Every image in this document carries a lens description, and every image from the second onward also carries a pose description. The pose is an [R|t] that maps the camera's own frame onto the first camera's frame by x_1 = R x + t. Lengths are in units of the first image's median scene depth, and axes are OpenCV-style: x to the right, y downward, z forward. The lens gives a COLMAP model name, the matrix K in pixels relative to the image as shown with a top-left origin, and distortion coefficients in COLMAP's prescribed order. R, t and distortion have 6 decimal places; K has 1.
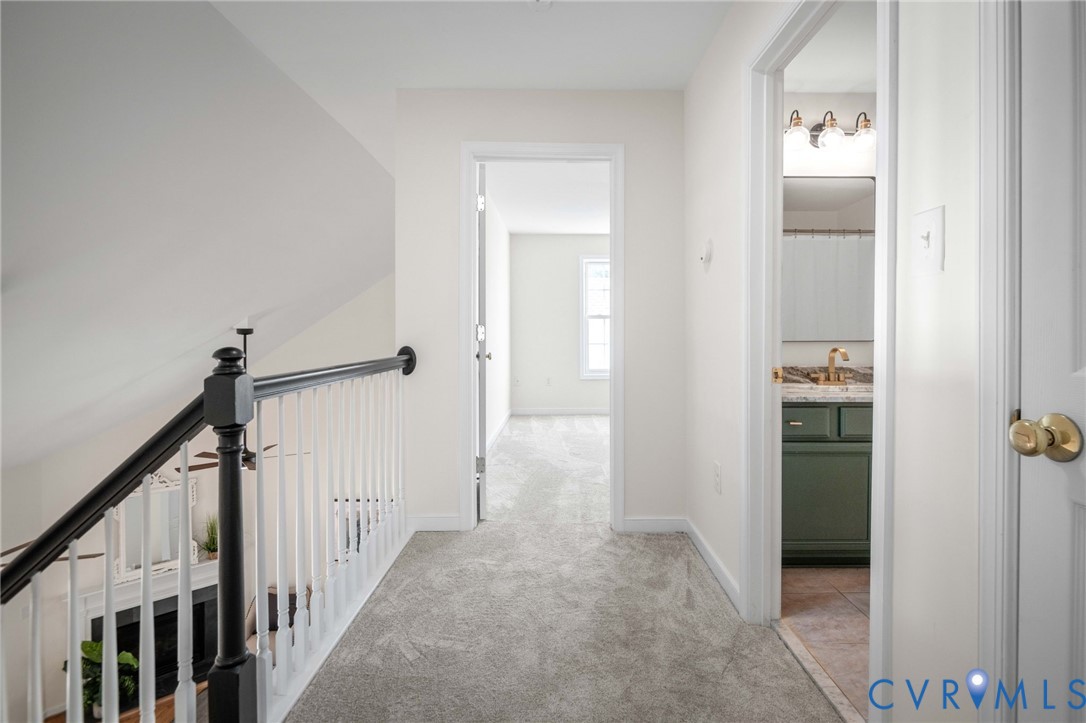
lens RADIAL K [[492.4, 0, 560.9], [0, 492.4, 337.5], [0, 0, 1]] dist [0.001407, 0.000640]
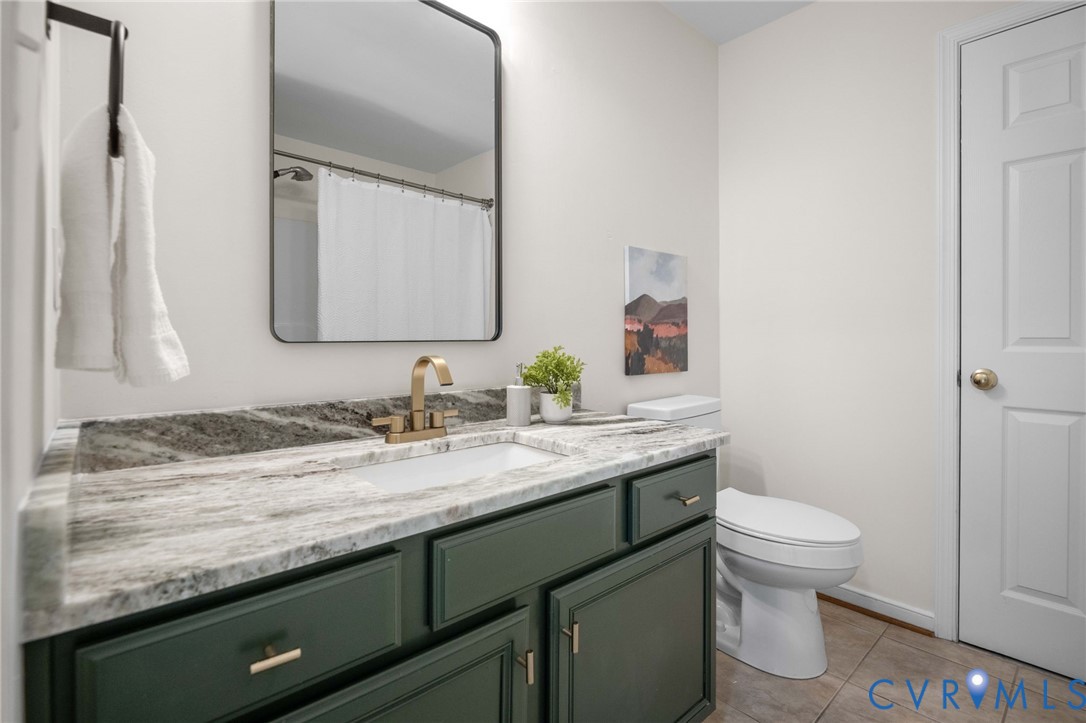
lens RADIAL K [[492.4, 0, 560.9], [0, 492.4, 337.5], [0, 0, 1]] dist [0.001407, 0.000640]
pose [[0.725525, 0.003801, 0.688186, 0.332484], [-0.004712, 0.999989, -0.000555, 0.003830], [-0.688180, -0.002840, 0.725534, 0.580008]]
